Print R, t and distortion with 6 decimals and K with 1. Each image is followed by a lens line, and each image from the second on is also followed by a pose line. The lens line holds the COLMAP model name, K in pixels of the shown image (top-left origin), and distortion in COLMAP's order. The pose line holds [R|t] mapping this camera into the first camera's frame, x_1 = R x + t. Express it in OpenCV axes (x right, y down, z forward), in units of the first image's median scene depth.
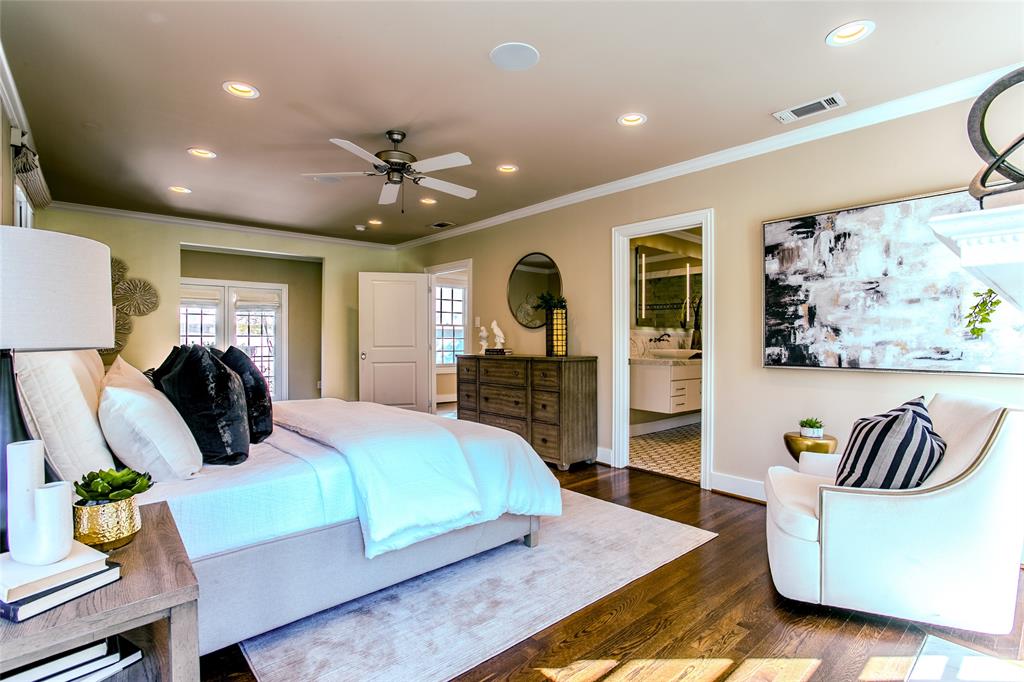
lens RADIAL K [[499.2, 0, 511.6], [0, 499.2, 342.1], [0, 0, 1]] dist [-0.021802, 0.005199]
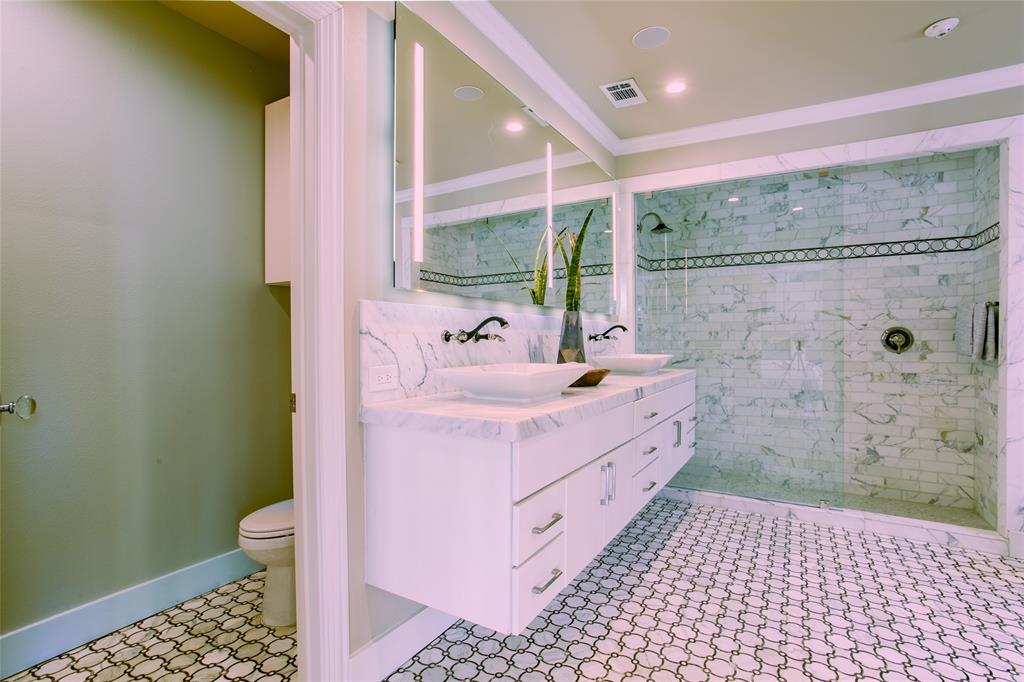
lens RADIAL K [[499.2, 0, 518.9], [0, 499.2, 343.0], [0, 0, 1]] dist [-0.021802, 0.005199]
pose [[0.944555, -0.008054, 0.328254, 0.215879], [0.007284, 0.999967, 0.003576, -0.000839], [-0.328272, -0.000987, 0.944583, 0.681555]]
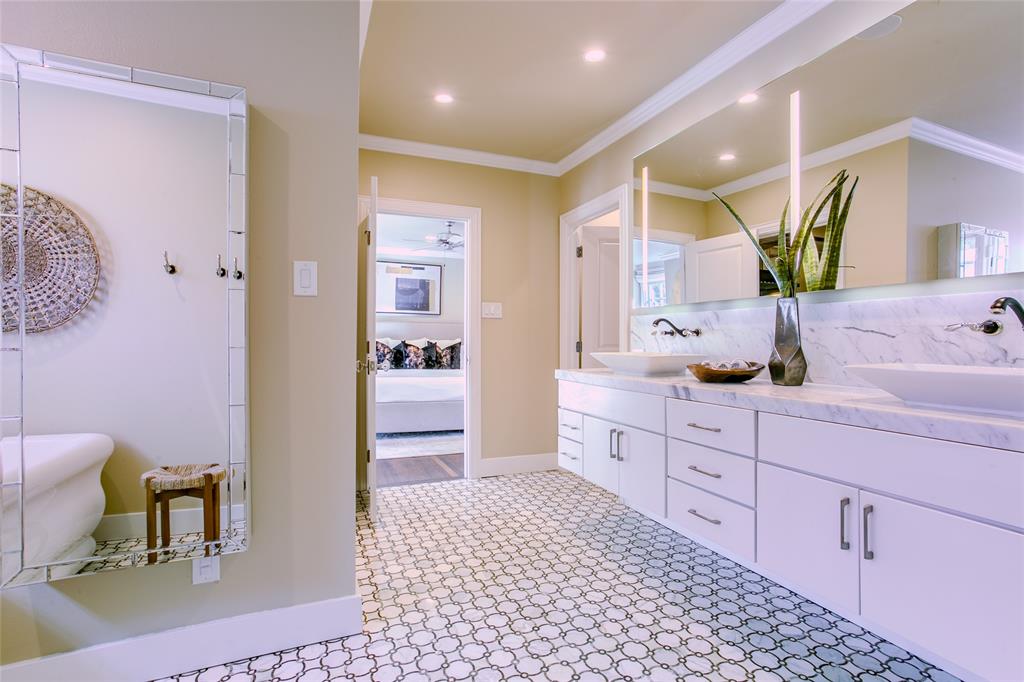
lens RADIAL K [[499.2, 0, 510.3], [0, 499.2, 340.3], [0, 0, 1]] dist [-0.021802, 0.005199]
pose [[-0.320416, 0.003730, -0.947270, 0.752074], [0.001105, 0.999993, 0.003564, 0.000388], [0.947276, 0.000095, -0.320418, 0.989053]]
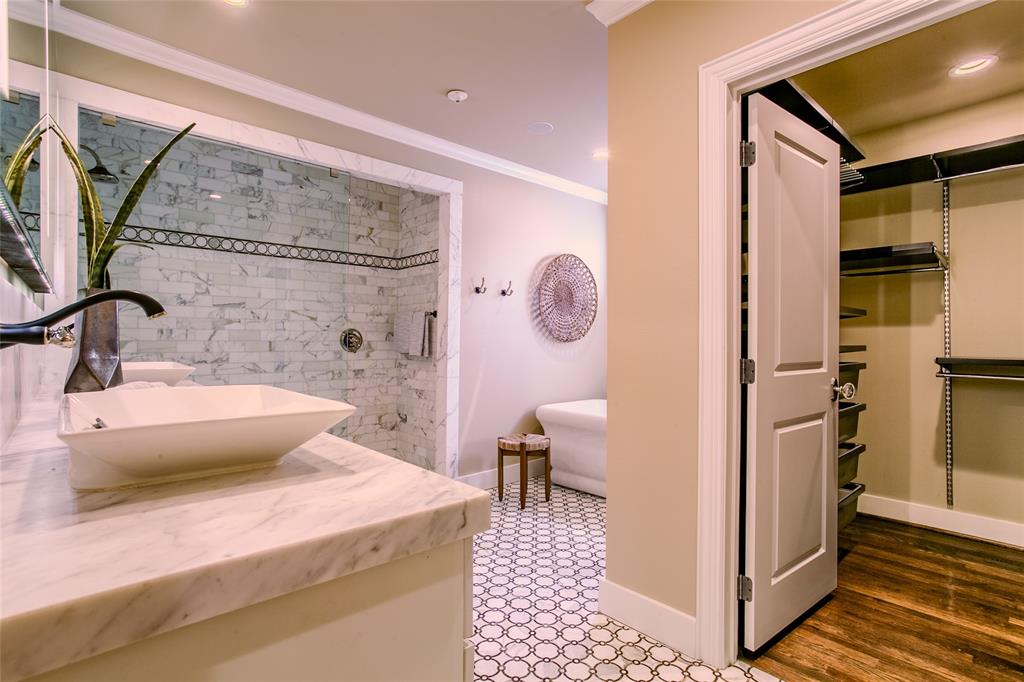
lens RADIAL K [[499.2, 0, 516.7], [0, 499.2, 340.3], [0, 0, 1]] dist [-0.021802, 0.005199]
pose [[-0.025989, -0.007476, 0.999634, 0.166660], [-0.000276, 0.999972, 0.007472, -0.004067], [-0.999662, -0.000082, -0.025991, 0.870940]]
